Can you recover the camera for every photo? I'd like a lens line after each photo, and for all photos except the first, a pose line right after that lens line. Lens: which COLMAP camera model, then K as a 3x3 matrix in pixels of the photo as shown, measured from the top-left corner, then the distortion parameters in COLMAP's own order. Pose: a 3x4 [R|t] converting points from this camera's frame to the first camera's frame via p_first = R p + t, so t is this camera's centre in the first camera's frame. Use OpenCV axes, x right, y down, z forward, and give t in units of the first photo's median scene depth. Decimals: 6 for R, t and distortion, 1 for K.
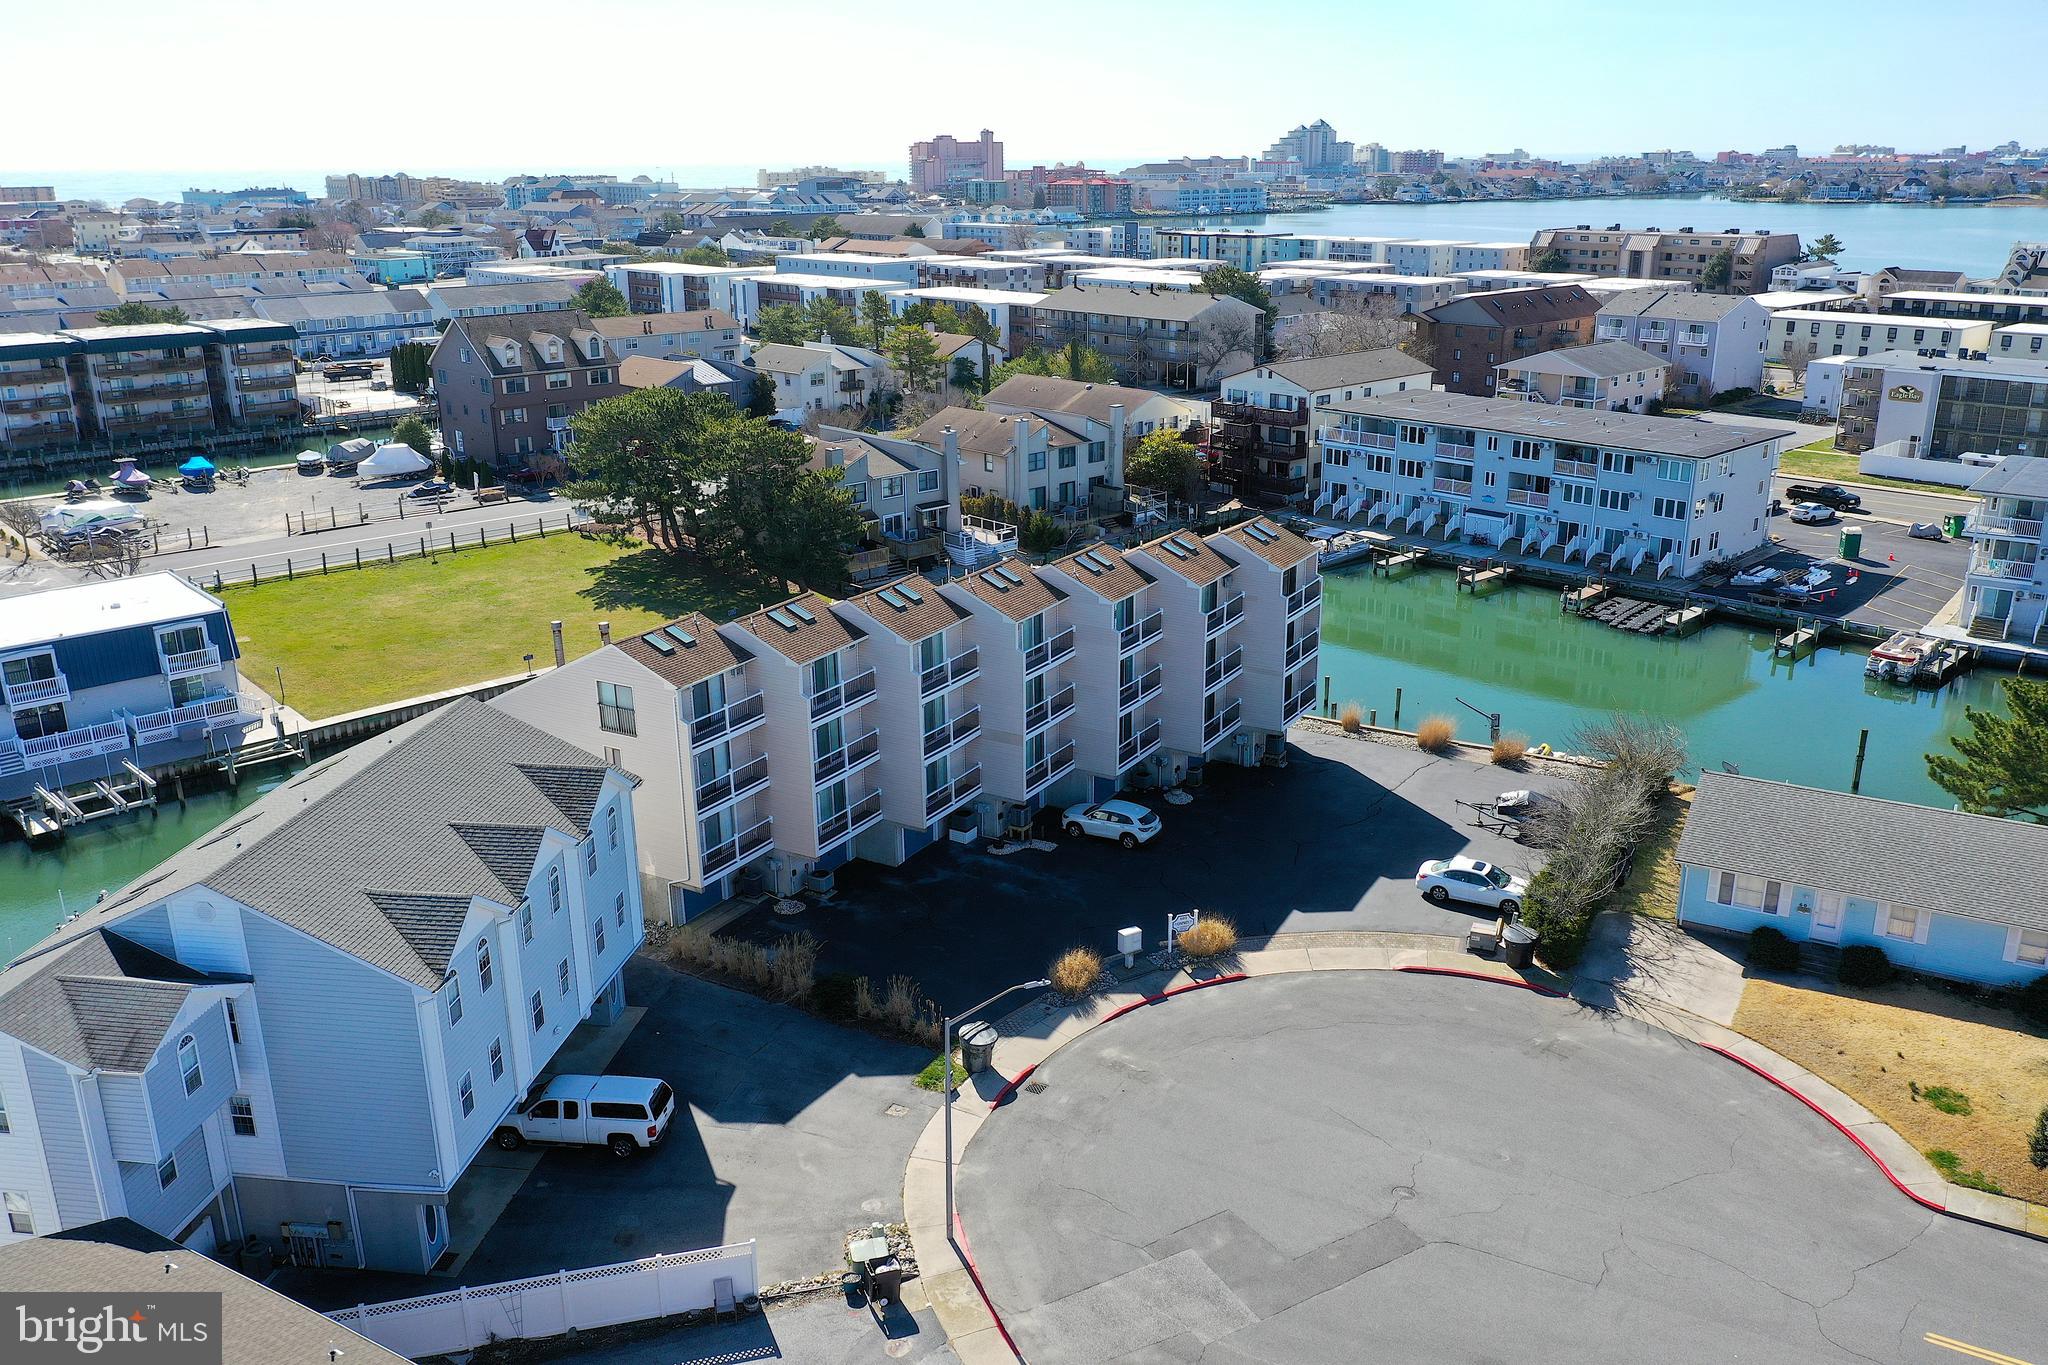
lens RADIAL K [[1624.6, 0, 1024.0], [0, 1624.6, 682.5], [0, 0, 1]] dist [-0.000671, 0.004448]
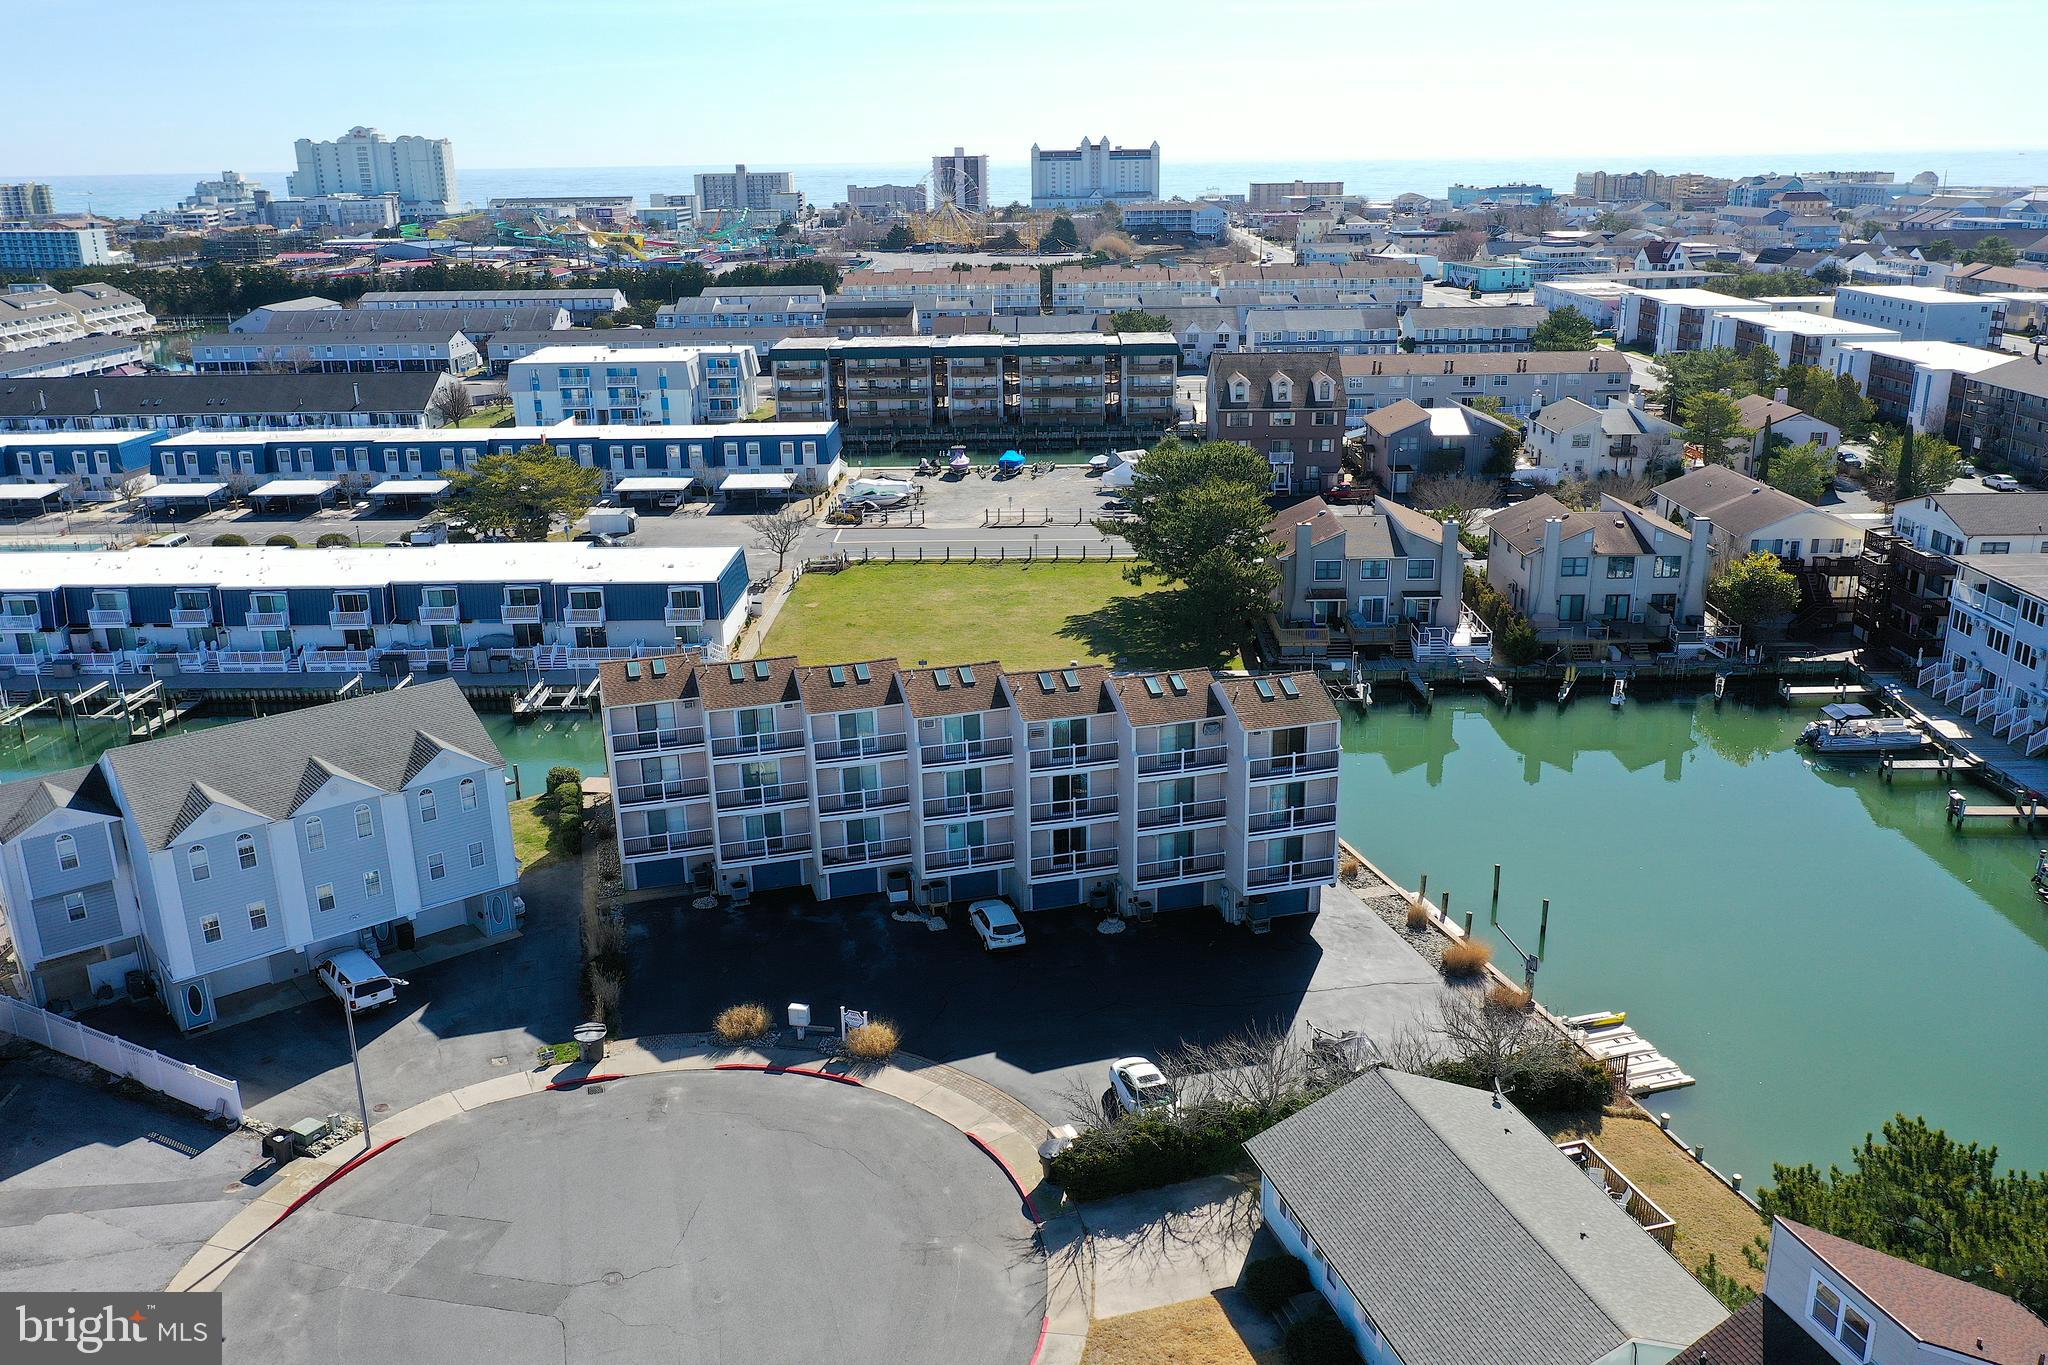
lens RADIAL K [[1624.6, 0, 1024.0], [0, 1624.6, 682.5], [0, 0, 1]] dist [-0.000671, 0.004448]
pose [[0.727728, 0.208712, -0.653339, 0.470386], [-0.203280, 0.975409, 0.085174, -0.104459], [0.655049, 0.070827, 0.752259, 0.134228]]
